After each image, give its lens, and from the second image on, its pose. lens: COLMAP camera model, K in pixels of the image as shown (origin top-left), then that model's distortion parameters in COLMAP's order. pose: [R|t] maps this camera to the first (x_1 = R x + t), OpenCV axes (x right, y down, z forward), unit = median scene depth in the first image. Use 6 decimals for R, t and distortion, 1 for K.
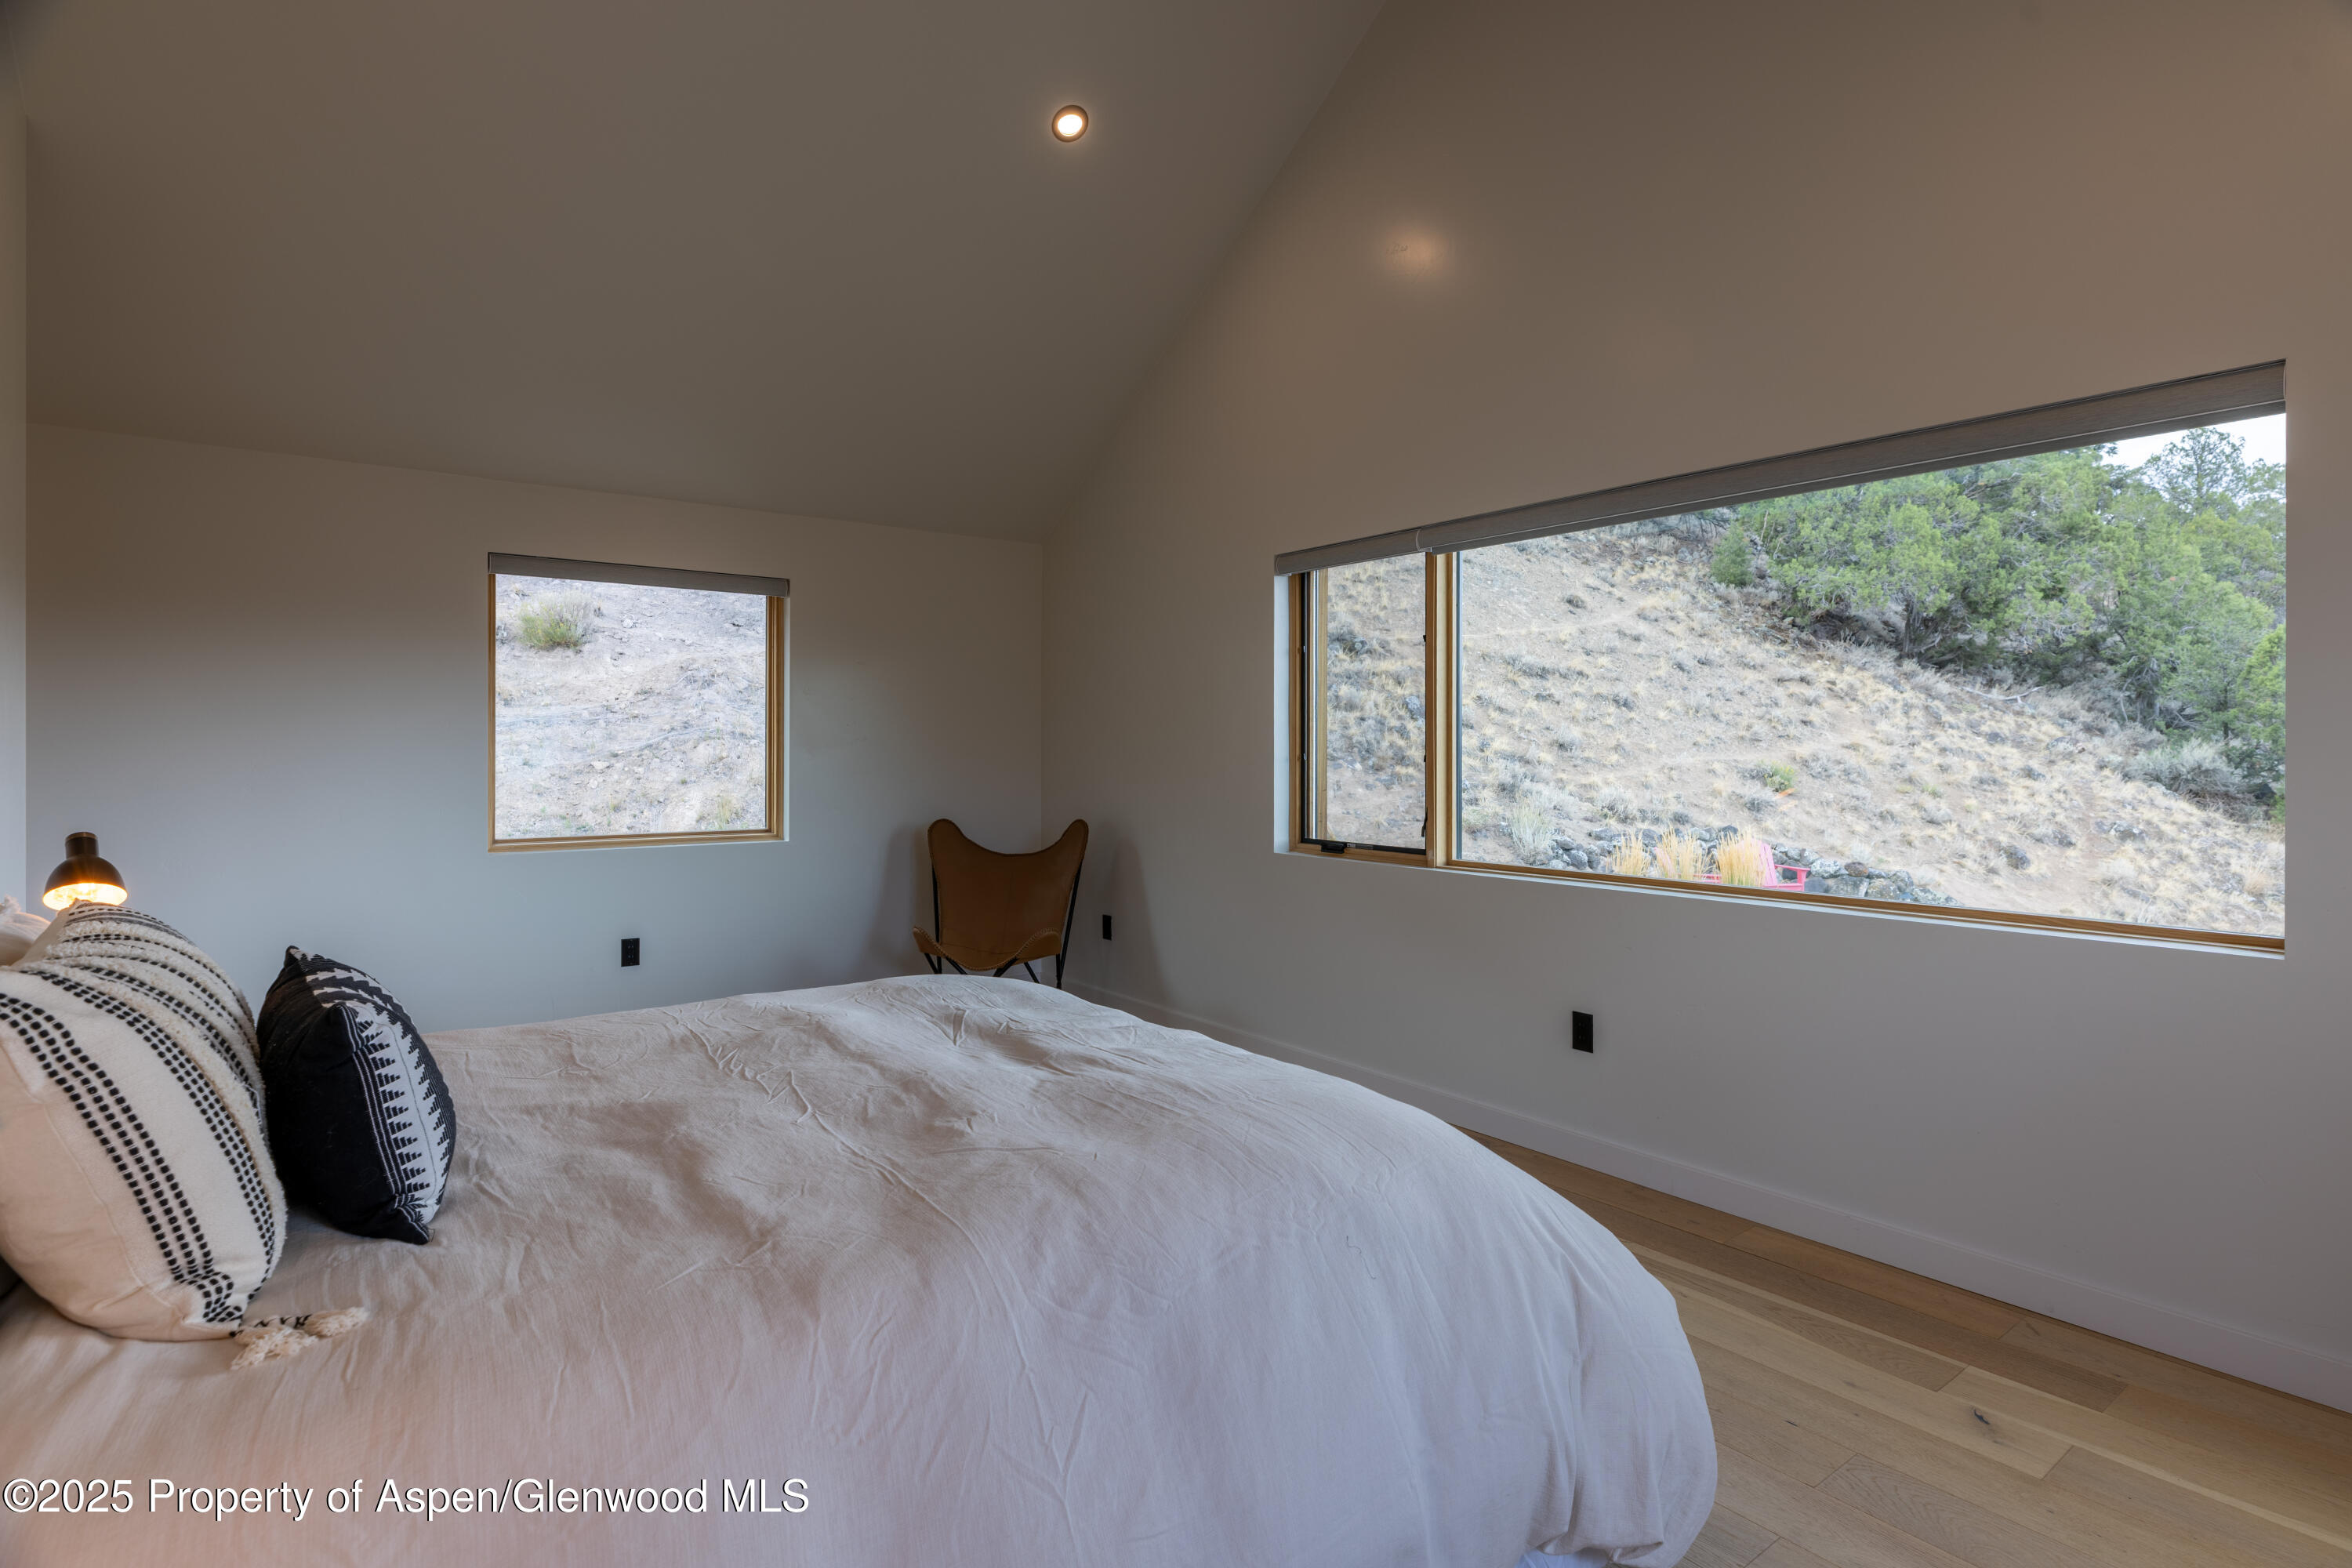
lens RADIAL K [[1199.3, 0, 1154.7], [0, 1199.3, 768.1], [0, 0, 1]] dist [-0.003296, -0.000978]
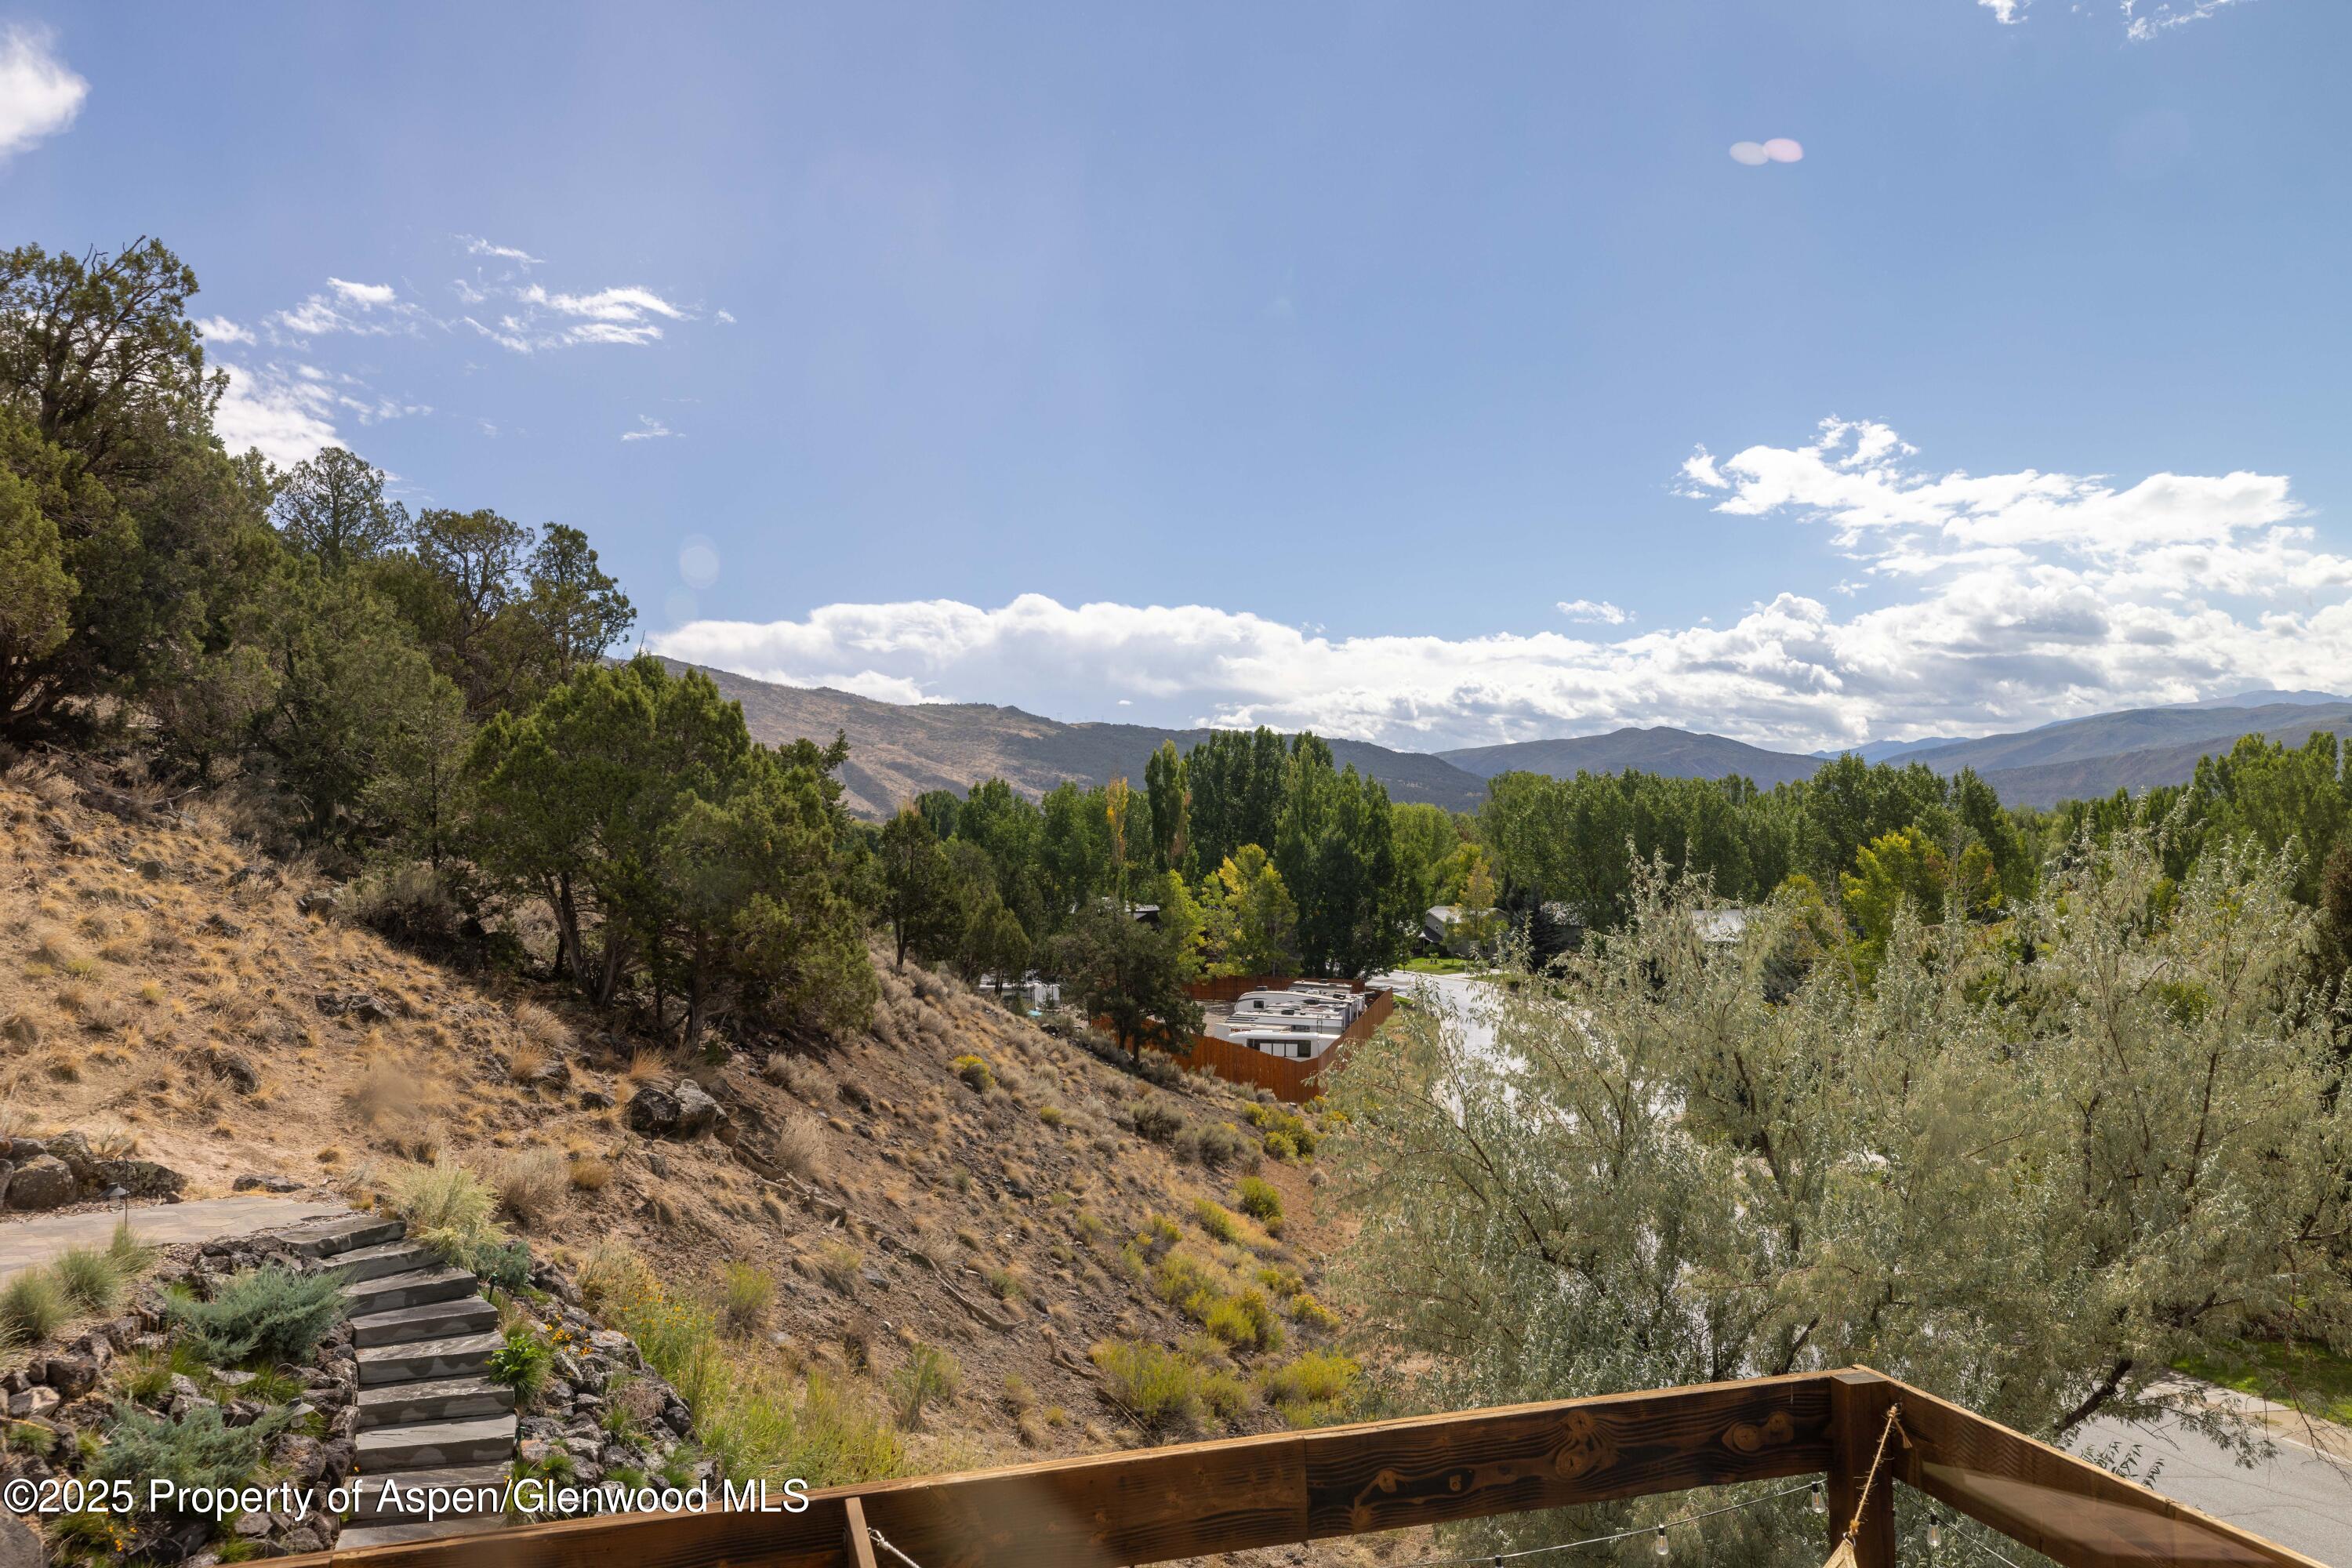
lens RADIAL K [[1734.0, 0, 1171.2], [0, 1734.0, 786.5], [0, 0, 1]] dist [-0.007434, 0.007633]
pose [[0.356654, 0.018213, 0.934059, 0.058355], [0.038091, 0.998695, -0.034018, -0.019277], [-0.933460, 0.047712, 0.355495, 0.206518]]
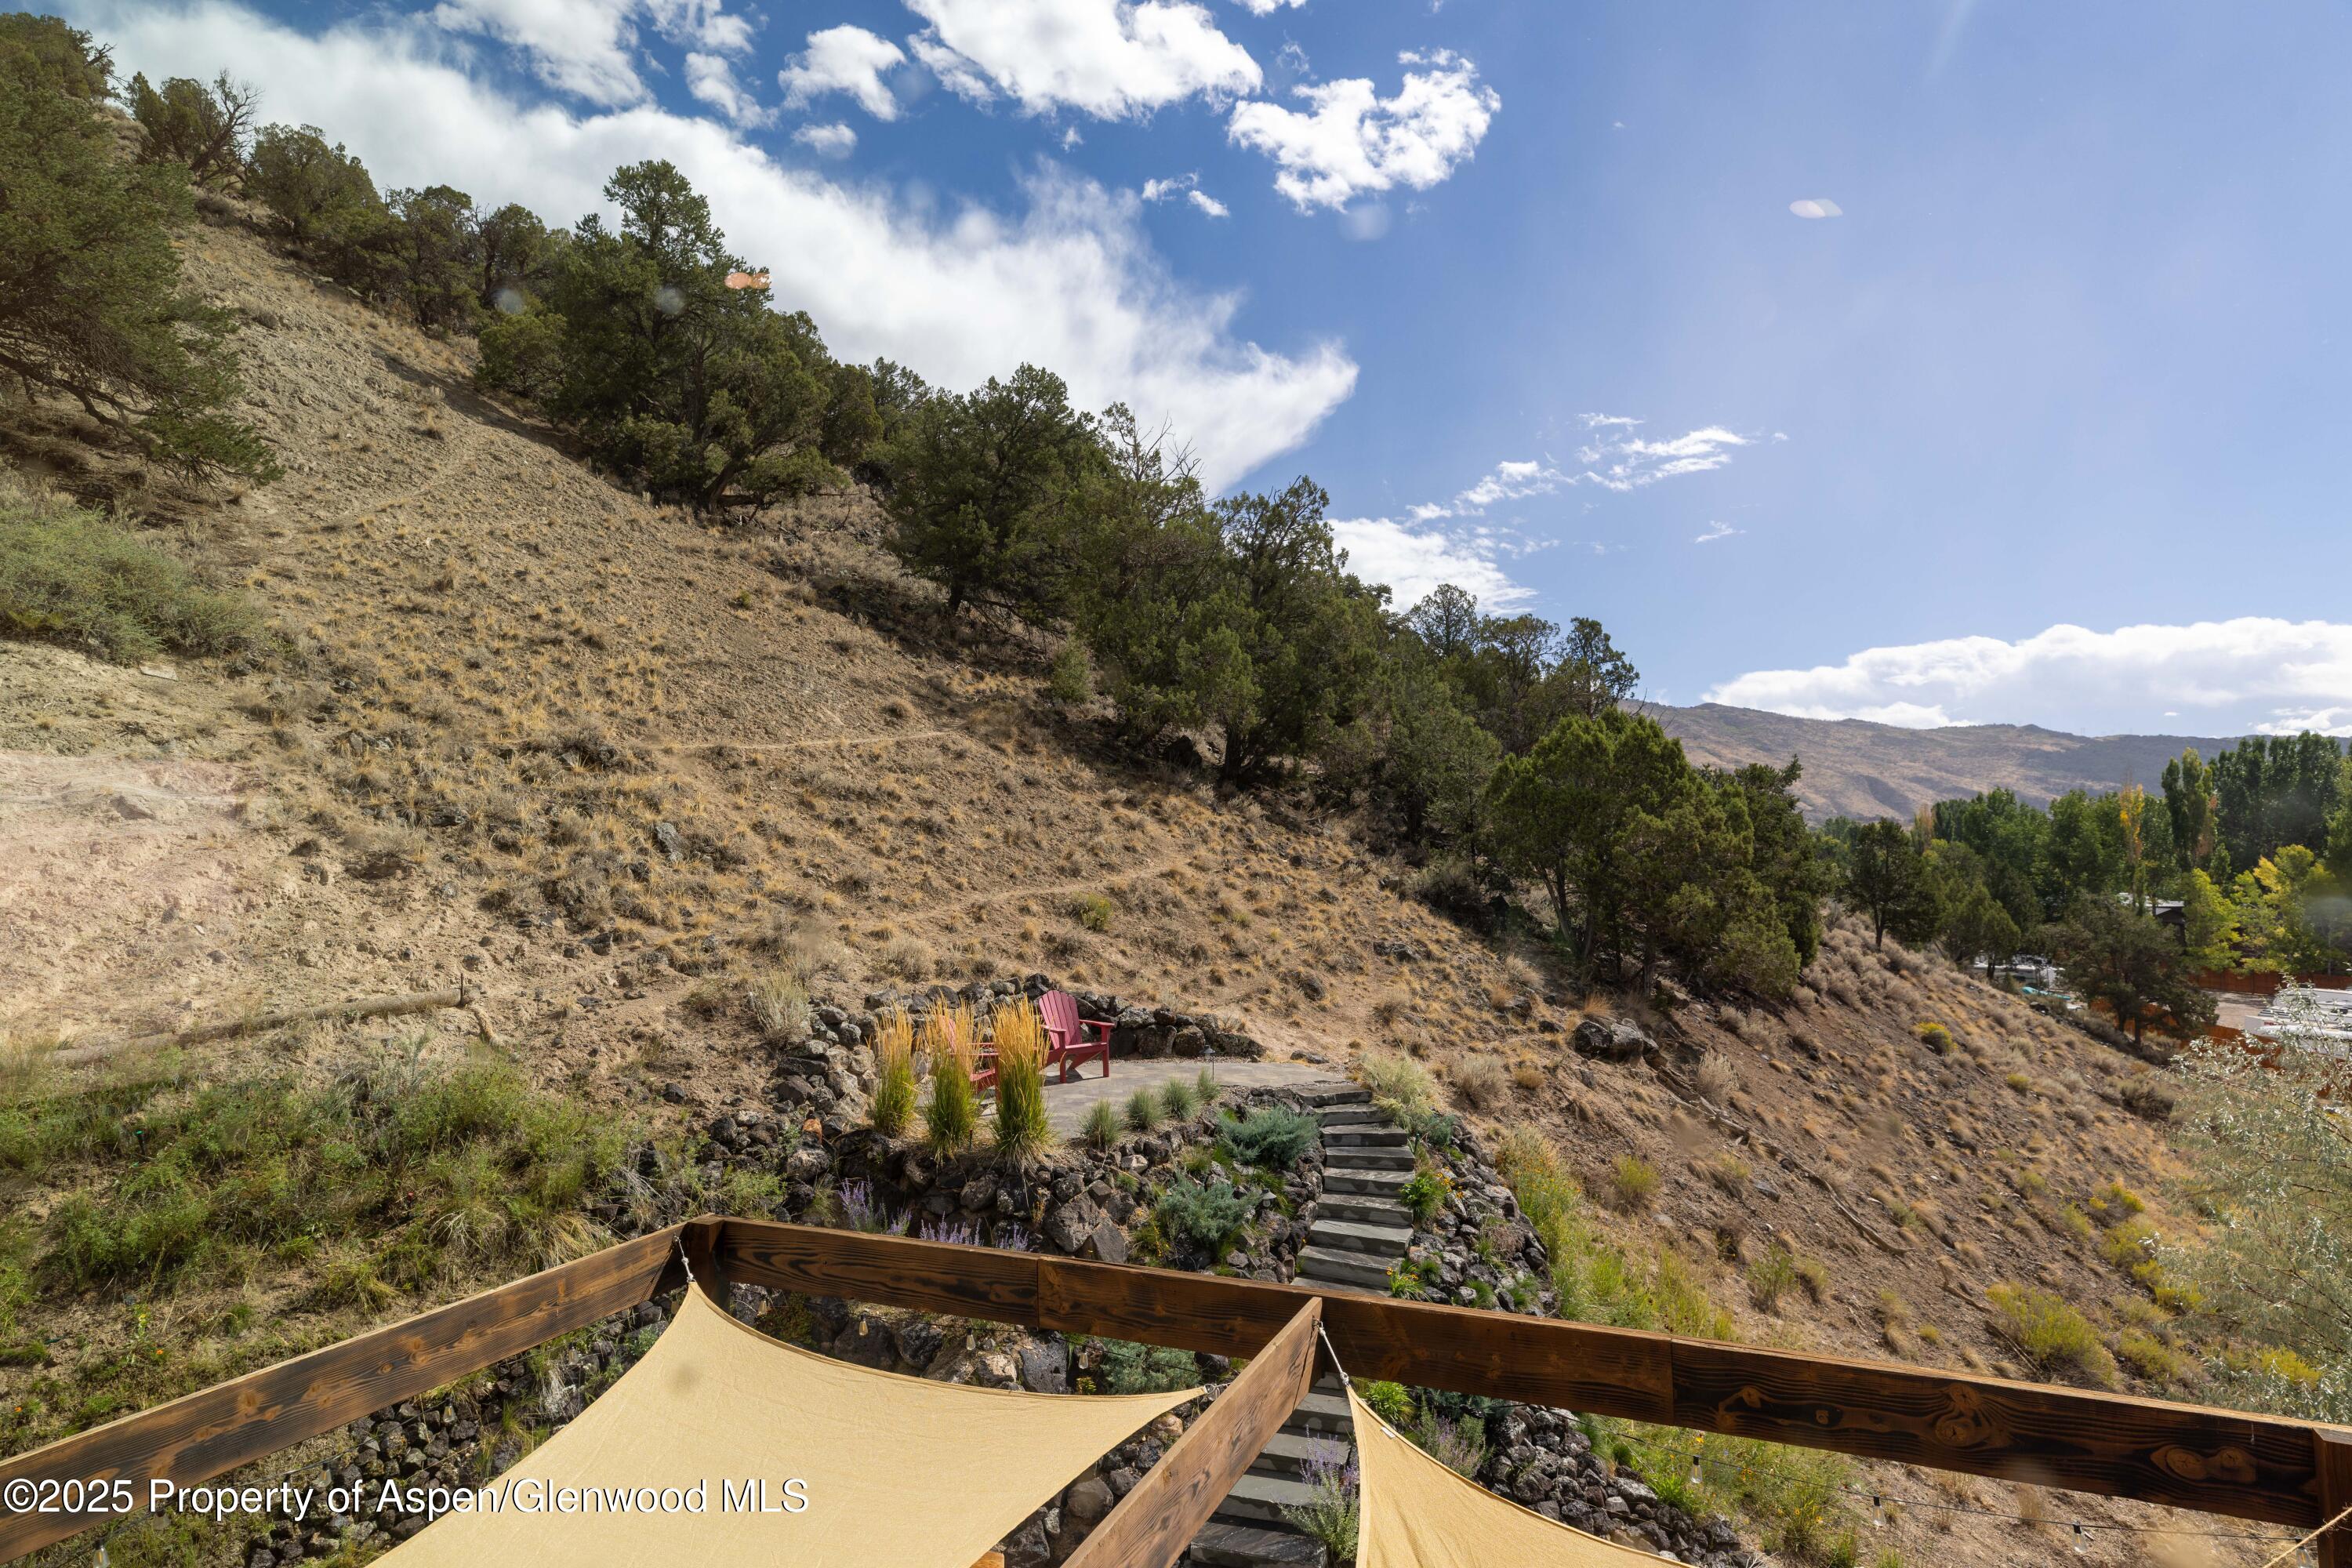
lens RADIAL K [[1253.0, 0, 1196.0], [0, 1253.0, 787.1], [0, 0, 1]] dist [0.005834, -0.003884]
pose [[0.871841, 0.010259, 0.489682, 0.114220], [0.026597, 0.997314, -0.068248, -0.018606], [-0.489066, 0.072526, 0.869226, 0.124303]]
